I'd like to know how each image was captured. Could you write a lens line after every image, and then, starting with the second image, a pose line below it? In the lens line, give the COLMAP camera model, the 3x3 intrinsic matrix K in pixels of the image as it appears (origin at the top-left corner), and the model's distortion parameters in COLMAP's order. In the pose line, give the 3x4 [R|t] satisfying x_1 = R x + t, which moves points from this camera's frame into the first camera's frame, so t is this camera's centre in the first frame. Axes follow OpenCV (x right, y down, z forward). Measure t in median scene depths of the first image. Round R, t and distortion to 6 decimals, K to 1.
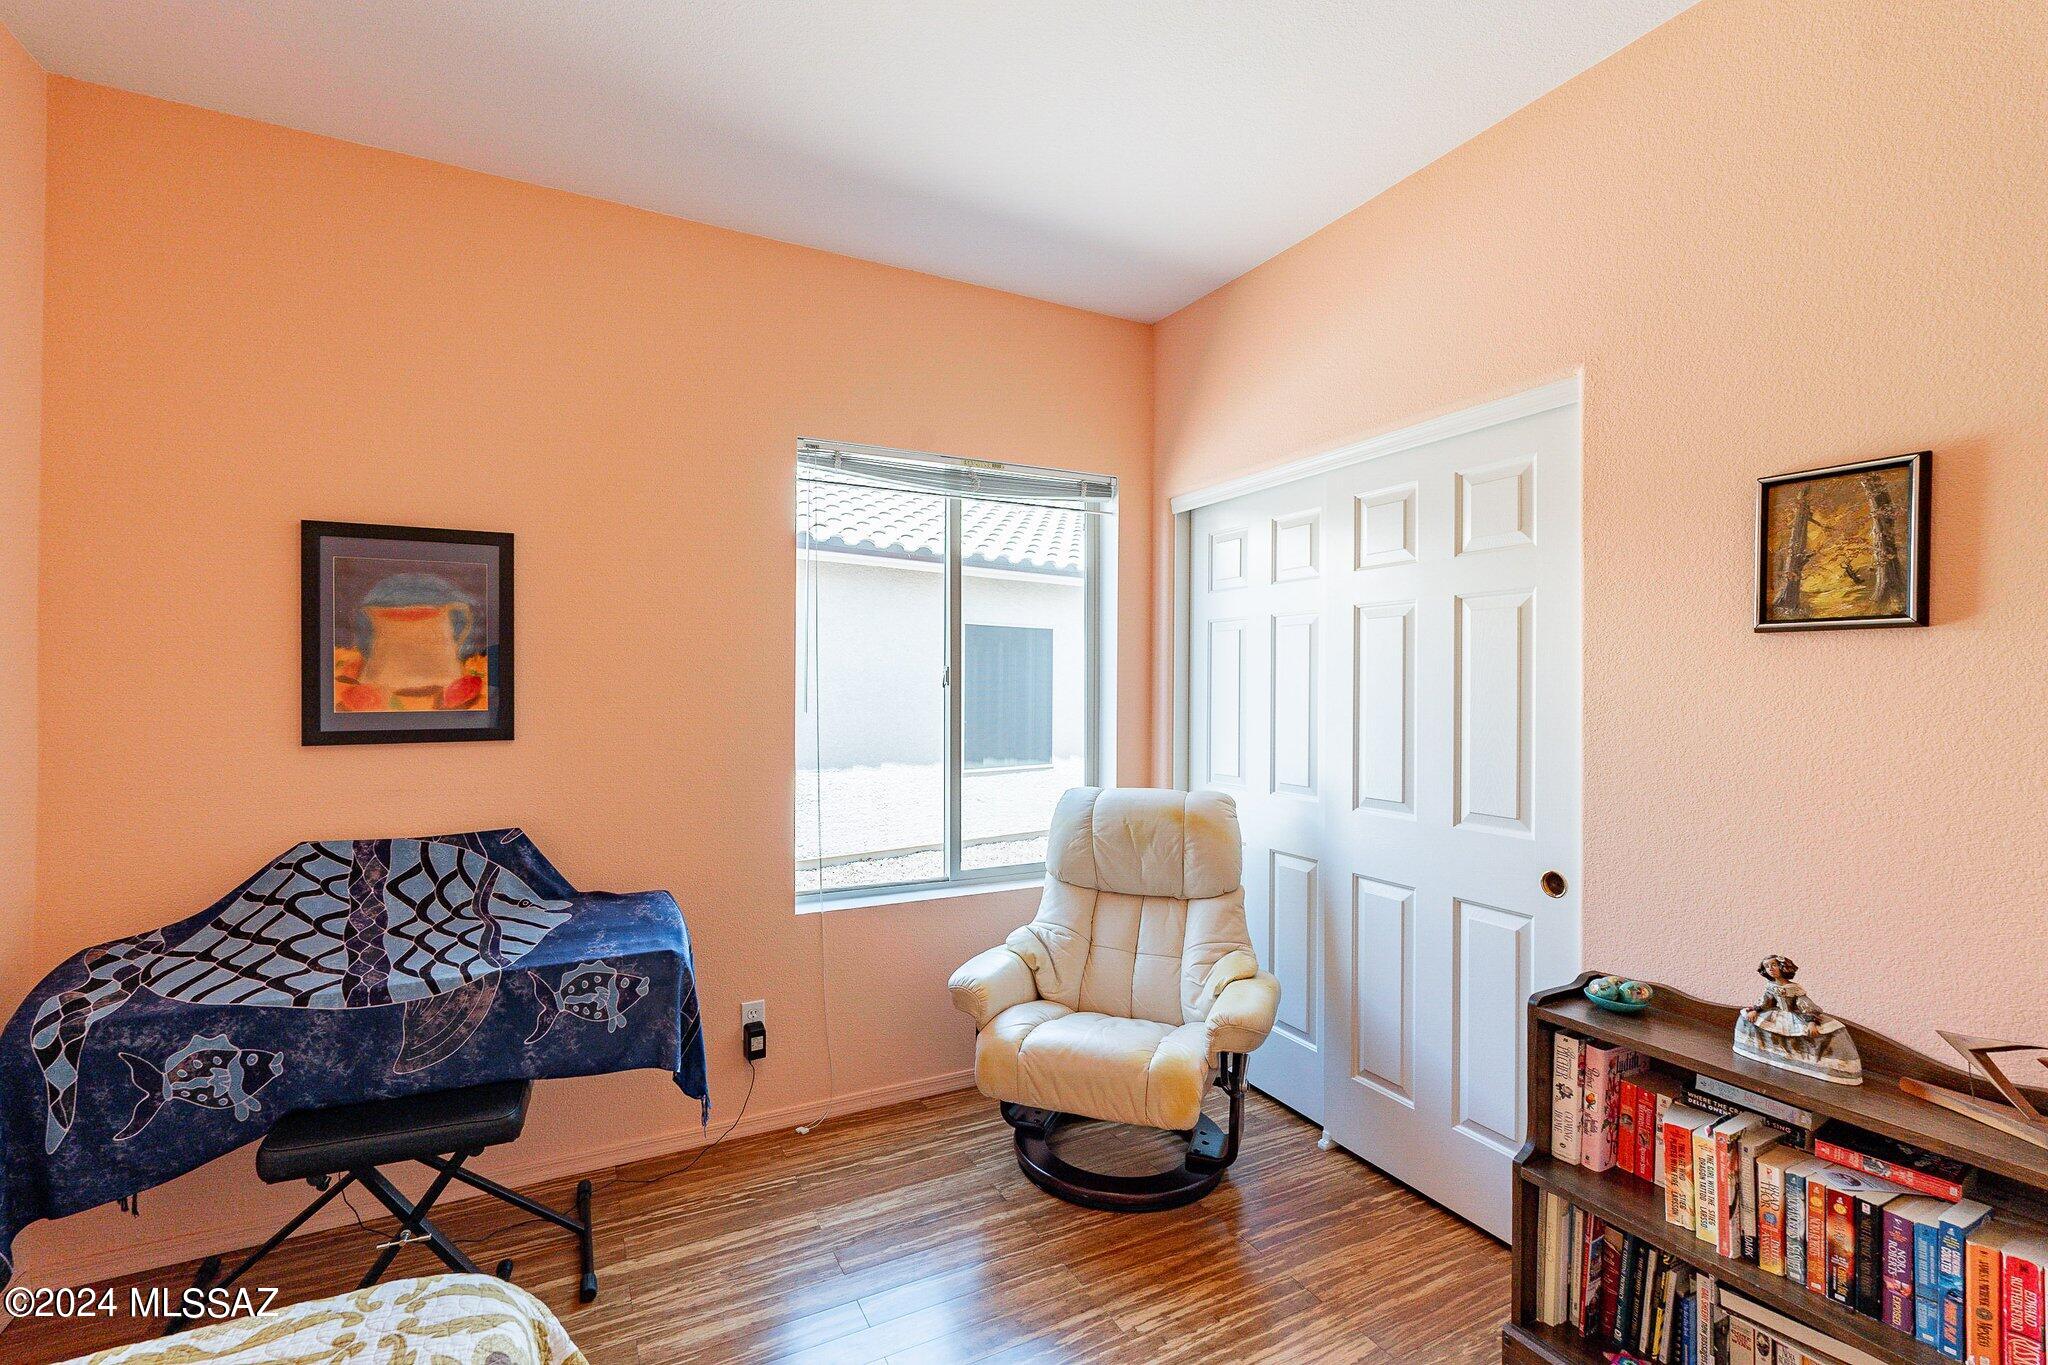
lens RADIAL K [[899.8, 0, 1020.2], [0, 899.8, 679.4], [0, 0, 1]] dist [-0.005120, 0.002132]
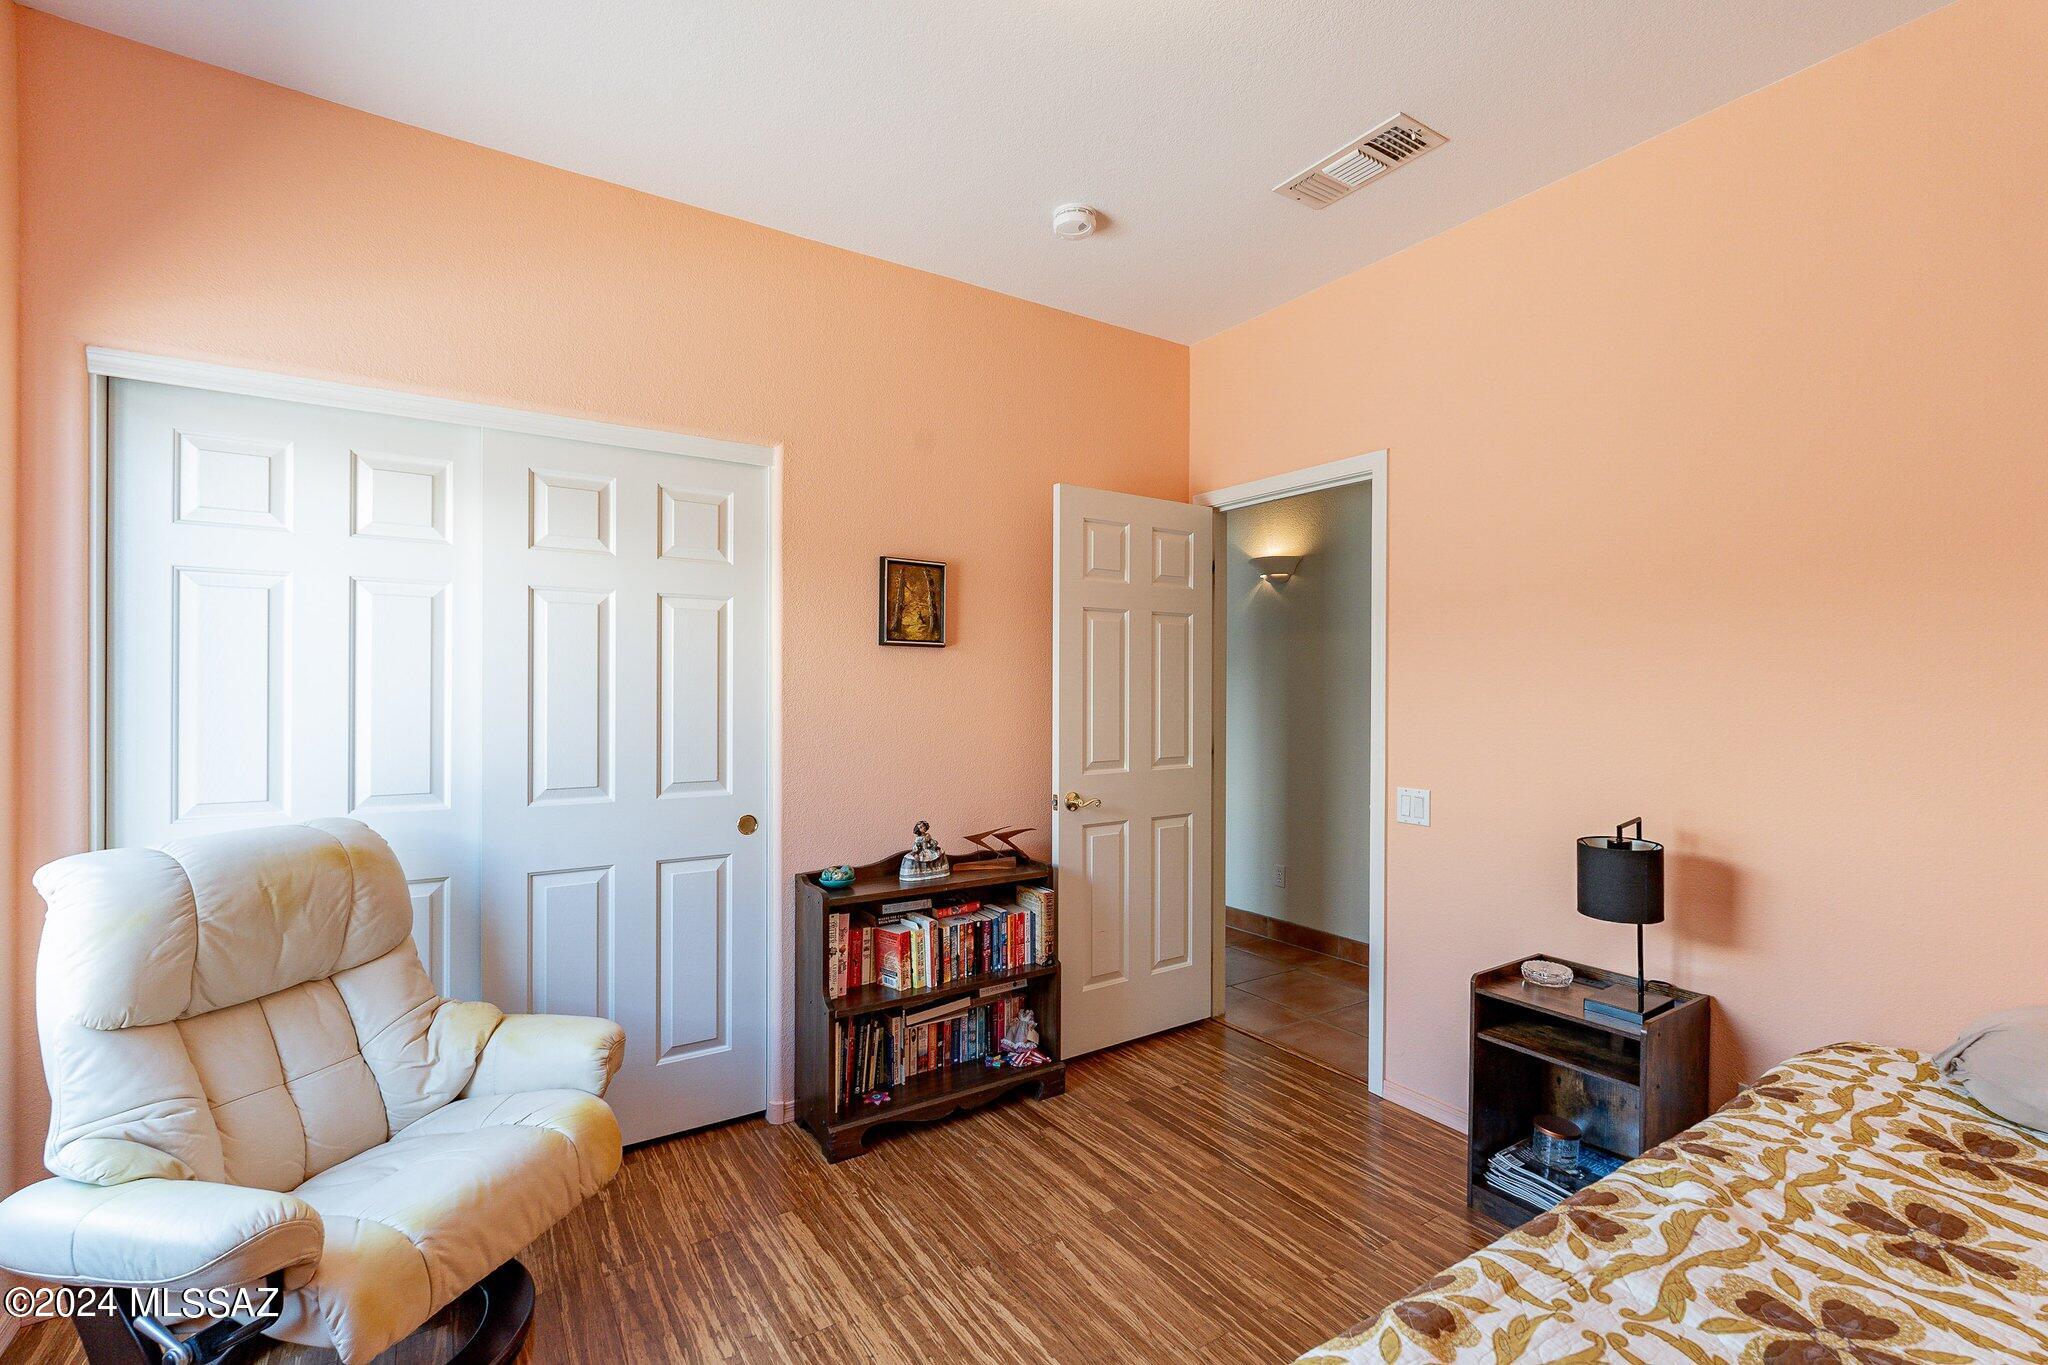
lens RADIAL K [[899.8, 0, 1024.0], [0, 899.8, 691.8], [0, 0, 1]] dist [-0.005120, 0.002132]
pose [[-0.108372, -0.006127, 0.994091, -0.787022], [-0.009691, 0.999940, 0.005107, 0.022425], [-0.994063, -0.009080, -0.108425, 0.762308]]
